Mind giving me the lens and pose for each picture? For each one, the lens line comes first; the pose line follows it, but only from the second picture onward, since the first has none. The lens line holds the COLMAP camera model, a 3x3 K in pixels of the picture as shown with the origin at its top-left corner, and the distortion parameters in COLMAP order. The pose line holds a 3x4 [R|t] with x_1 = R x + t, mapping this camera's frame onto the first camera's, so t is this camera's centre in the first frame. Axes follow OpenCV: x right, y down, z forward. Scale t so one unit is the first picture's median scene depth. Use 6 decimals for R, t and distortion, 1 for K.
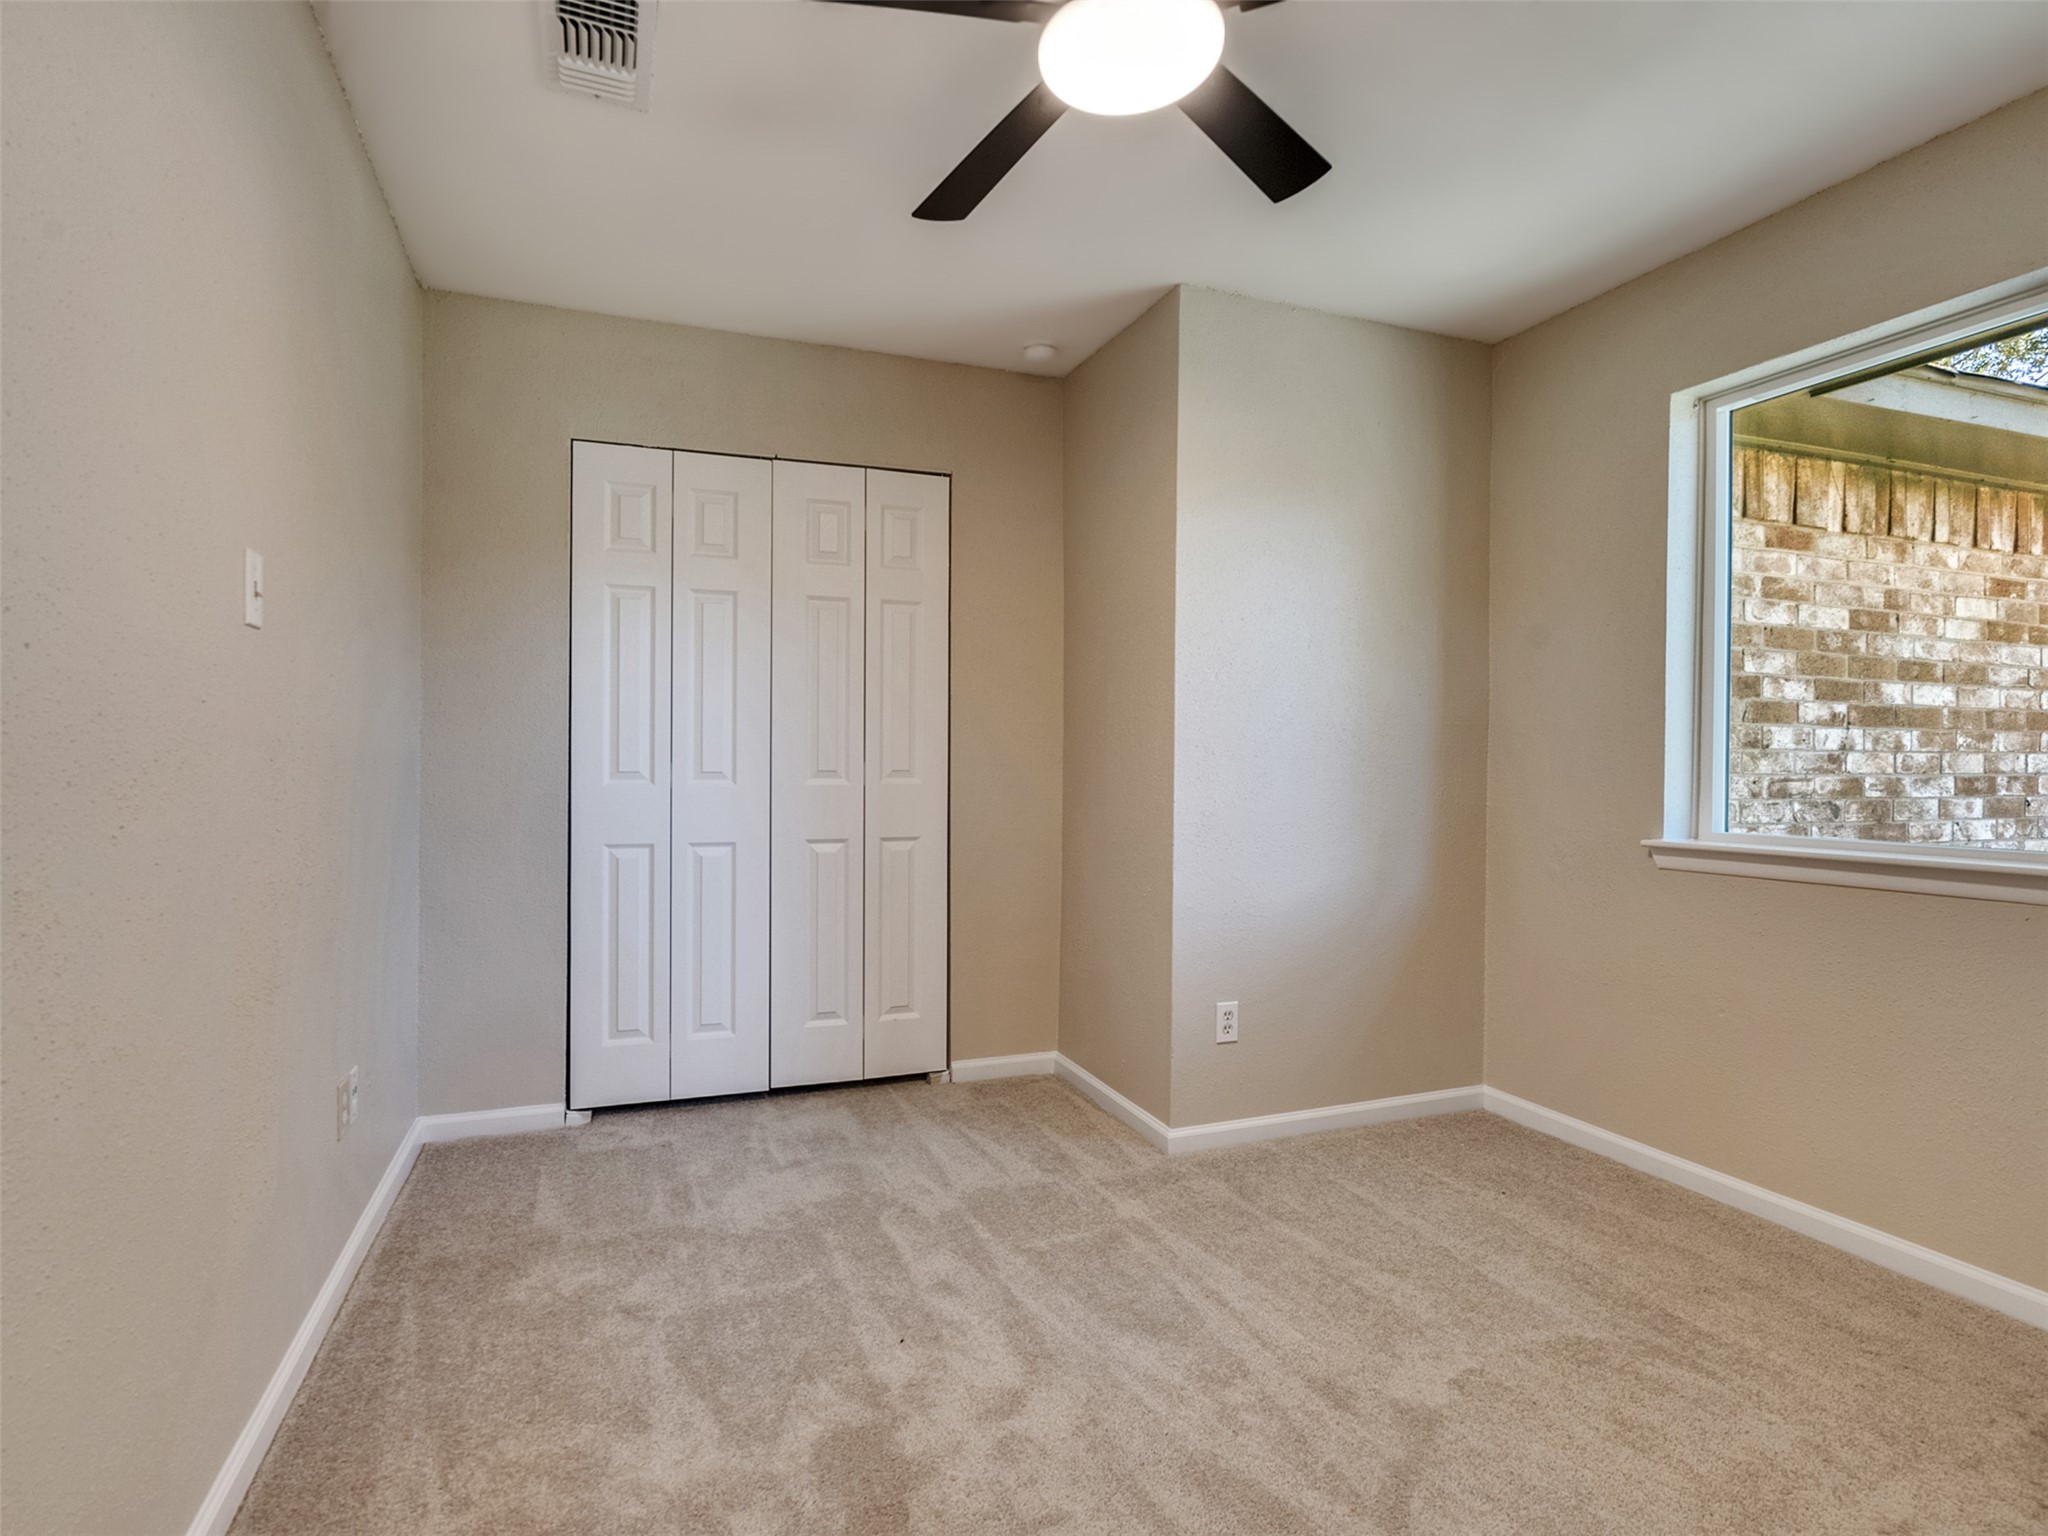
lens RADIAL K [[1046.9, 0, 1008.6], [0, 1046.9, 768.6], [0, 0, 1]] dist [-0.009099, 0.005791]
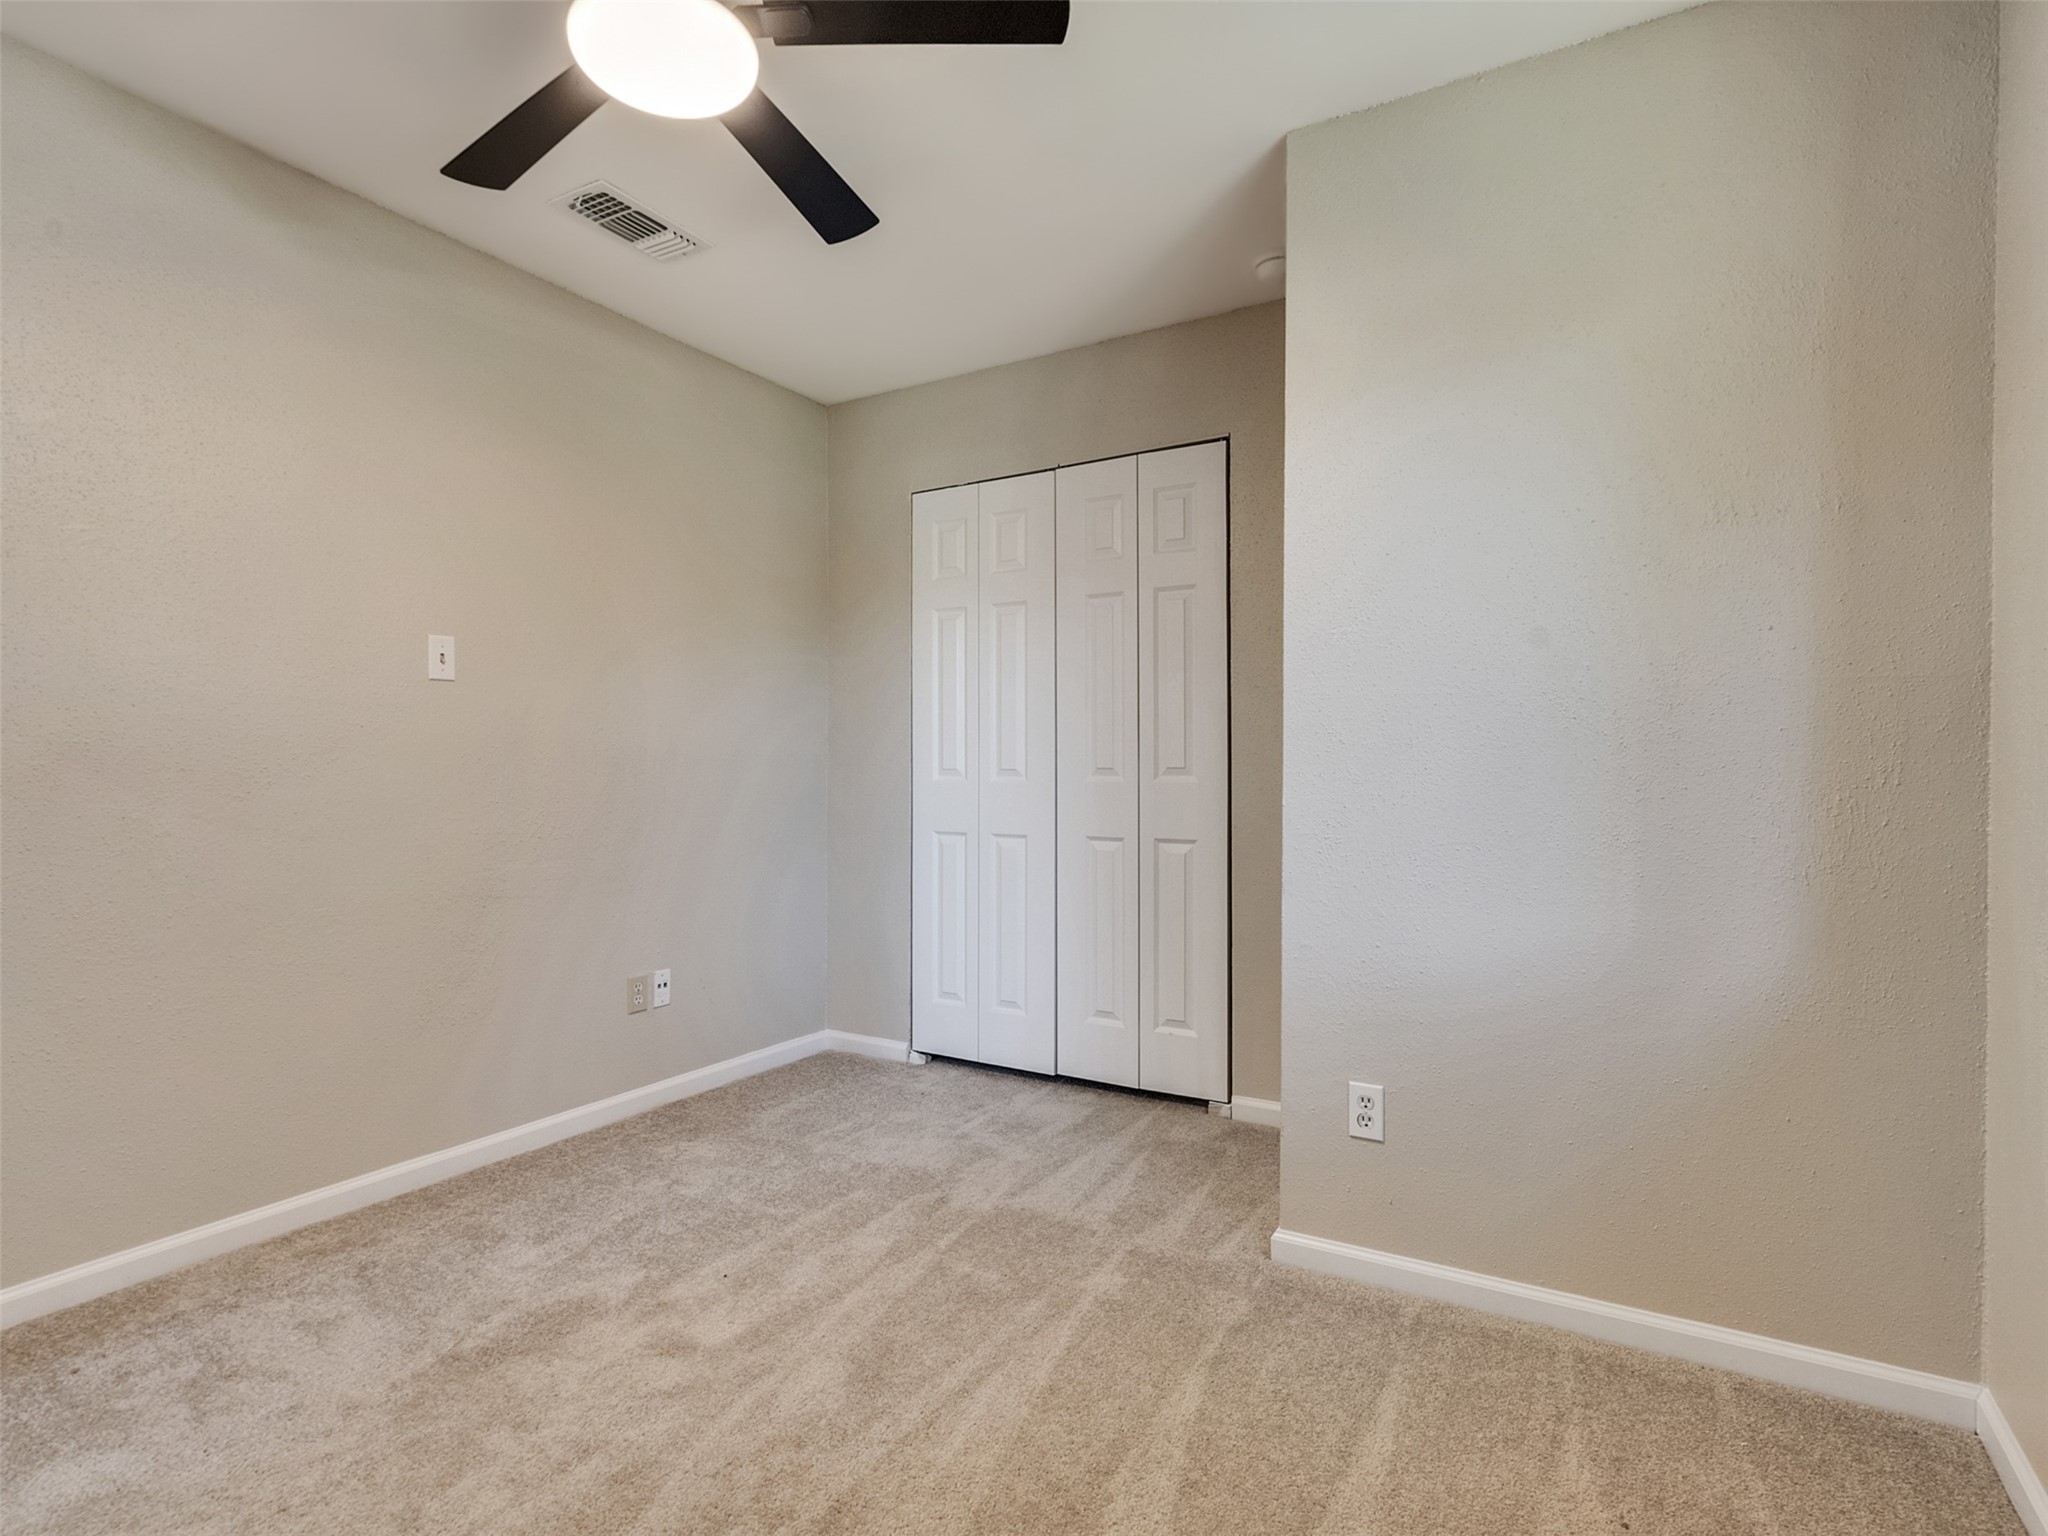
lens RADIAL K [[1046.9, 0, 1008.6], [0, 1046.9, 768.6], [0, 0, 1]] dist [-0.009099, 0.005791]
pose [[0.621663, -0.002473, -0.783281, 0.611192], [-0.001340, 0.999990, -0.004220, 0.007535], [0.783284, 0.003673, 0.621654, 0.346093]]
